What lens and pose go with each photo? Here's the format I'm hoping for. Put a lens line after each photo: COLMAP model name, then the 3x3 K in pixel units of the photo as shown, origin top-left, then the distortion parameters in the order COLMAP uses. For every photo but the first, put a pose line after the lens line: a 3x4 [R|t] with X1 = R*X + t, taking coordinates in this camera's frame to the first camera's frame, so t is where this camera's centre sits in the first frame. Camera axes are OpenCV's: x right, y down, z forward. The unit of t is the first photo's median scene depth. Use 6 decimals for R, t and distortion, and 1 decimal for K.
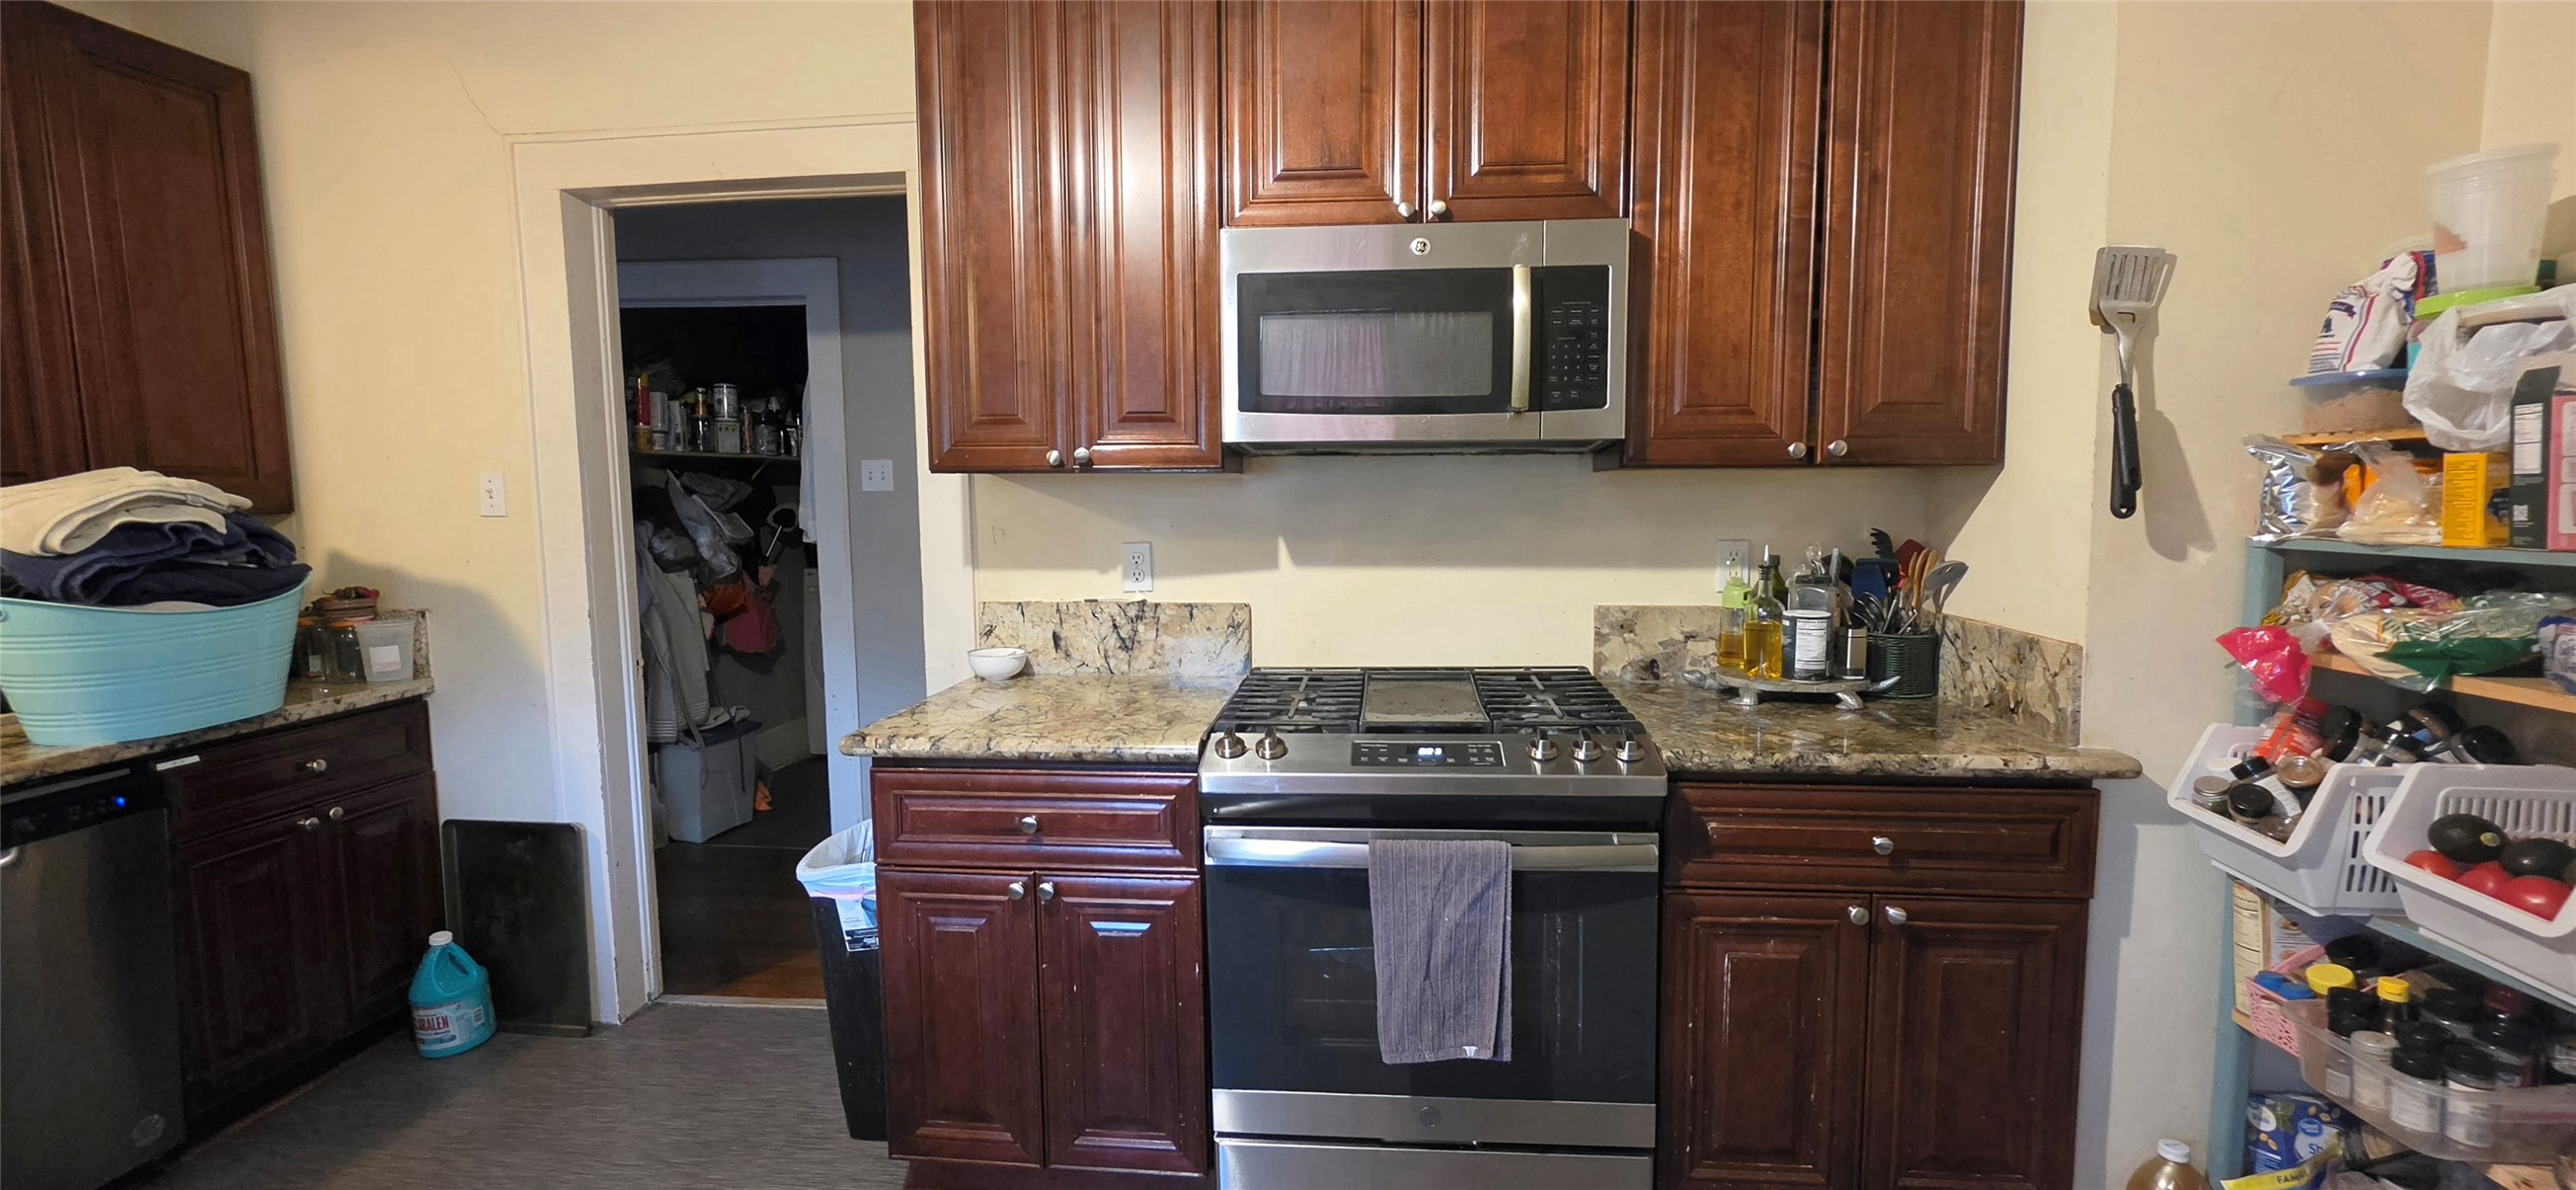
lens RADIAL K [[1047.1, 0, 1280.5], [0, 1047.1, 581.1], [0, 0, 1]] dist [-0.004924, 0.000027]
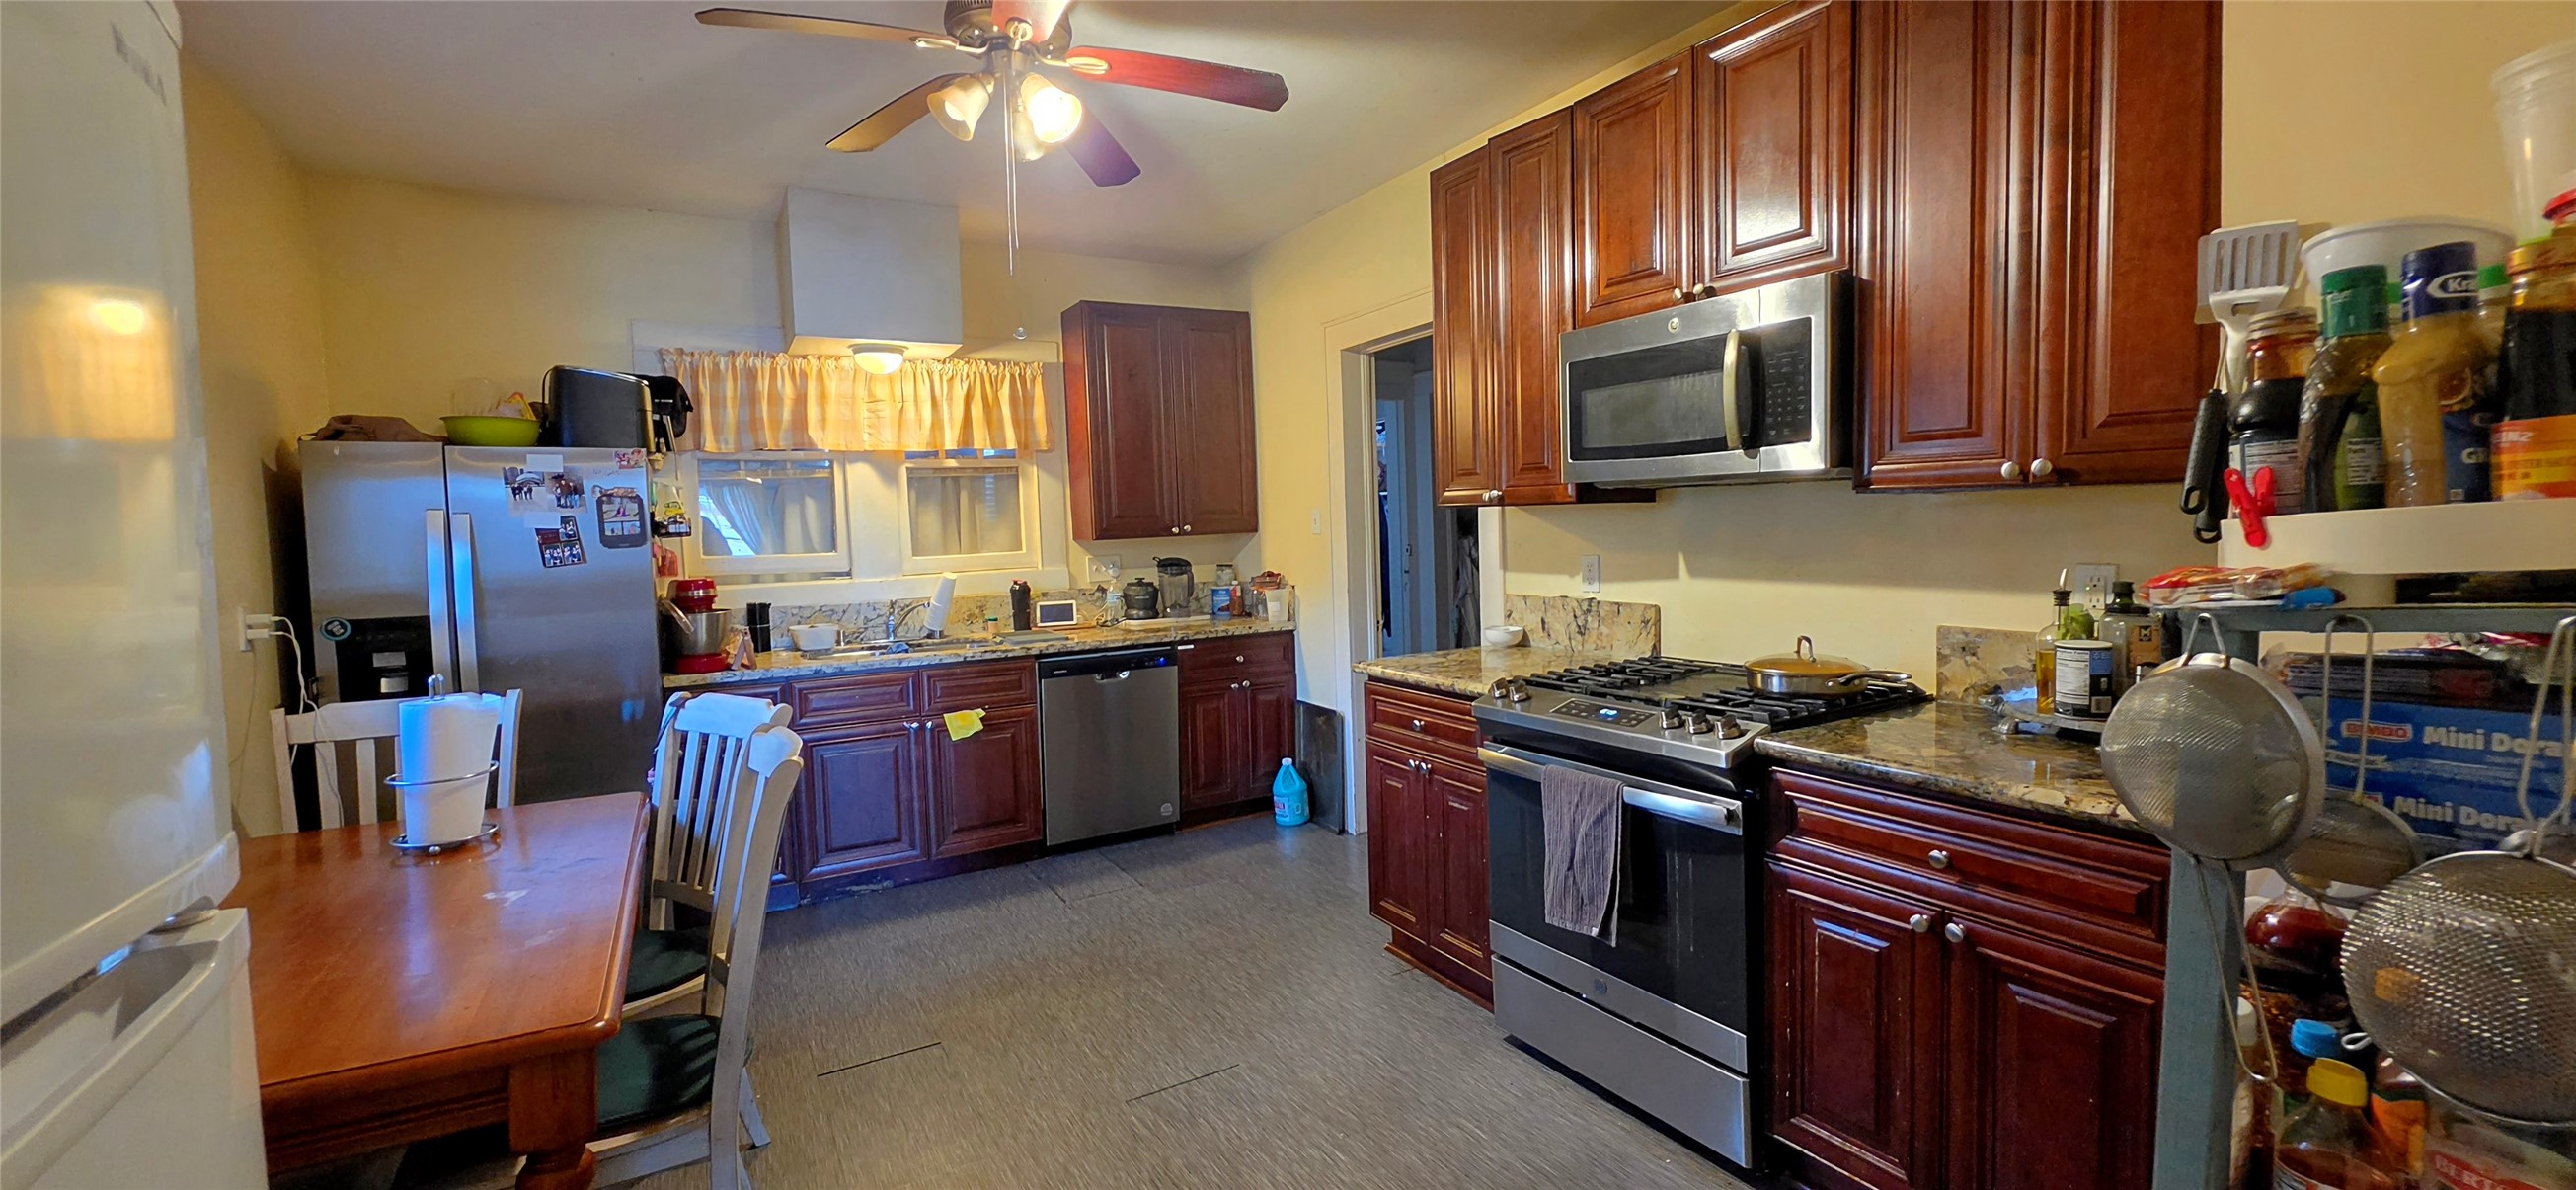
lens RADIAL K [[1023.4, 0, 1317.6], [0, 1023.4, 587.9], [0, 0, 1]] dist [-0.017341, 0.000235]
pose [[0.603260, 0.044243, -0.796316, 0.702578], [-0.050681, 0.998569, 0.017085, 0.000419], [0.795932, 0.030051, 0.604639, -0.068767]]
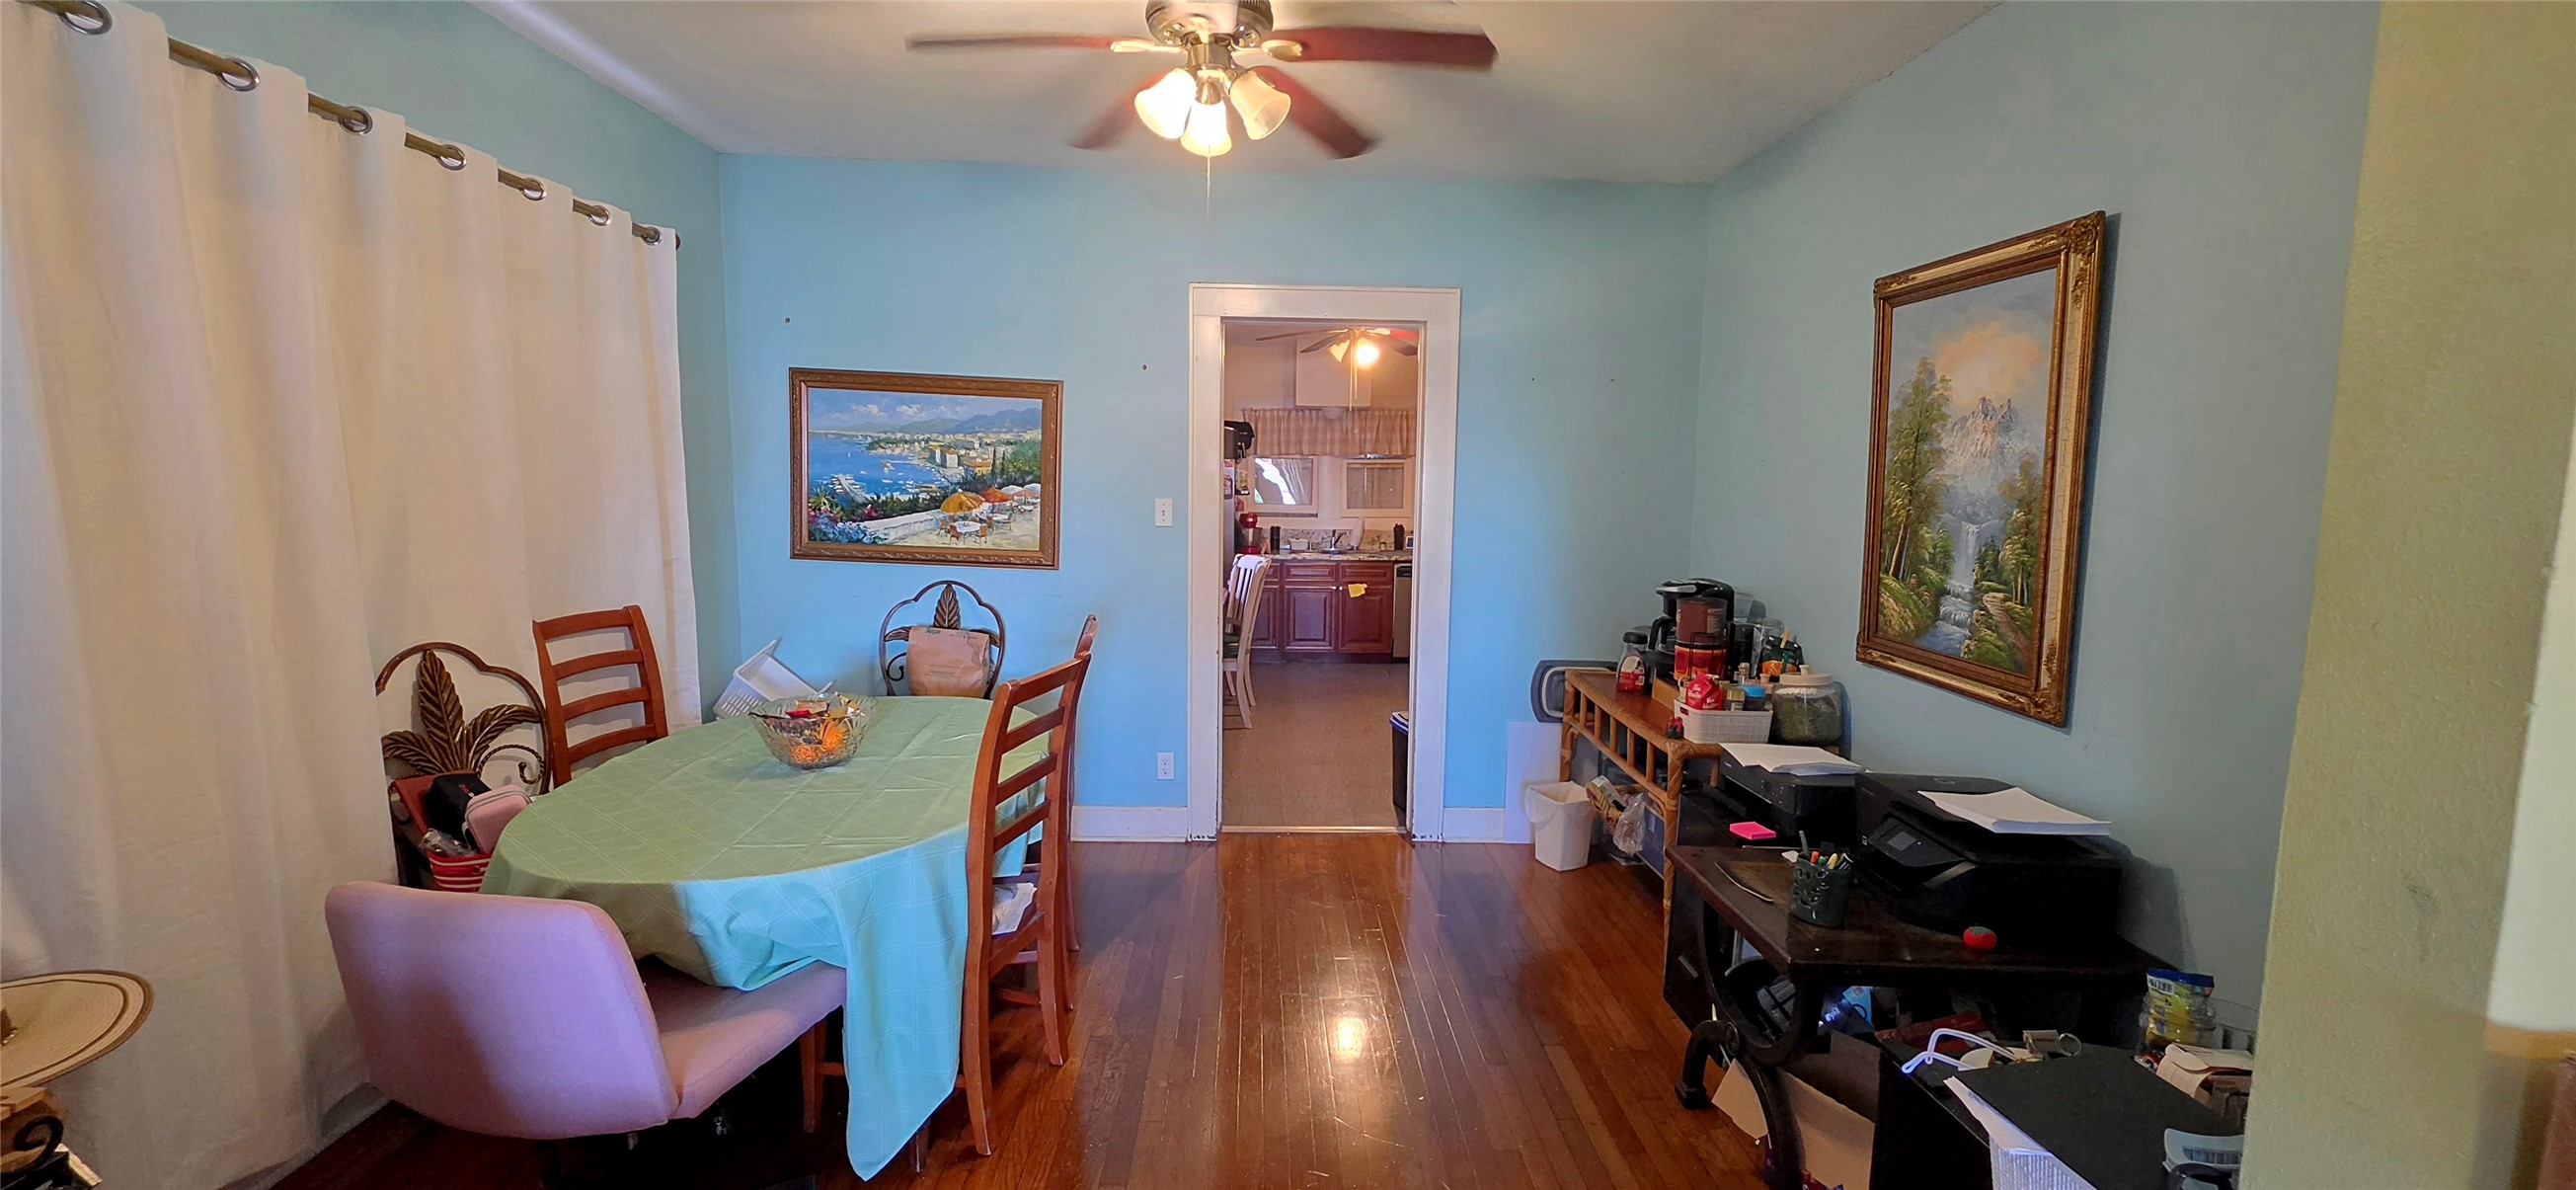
lens RADIAL K [[1023.4, 0, 1317.6], [0, 1023.4, 587.9], [0, 0, 1]] dist [-0.017341, 0.000235]
pose [[0.154208, 0.106135, -0.982321, 2.383969], [-0.111526, 0.989730, 0.089428, -0.020619], [0.981724, 0.095764, 0.164461, -0.208422]]
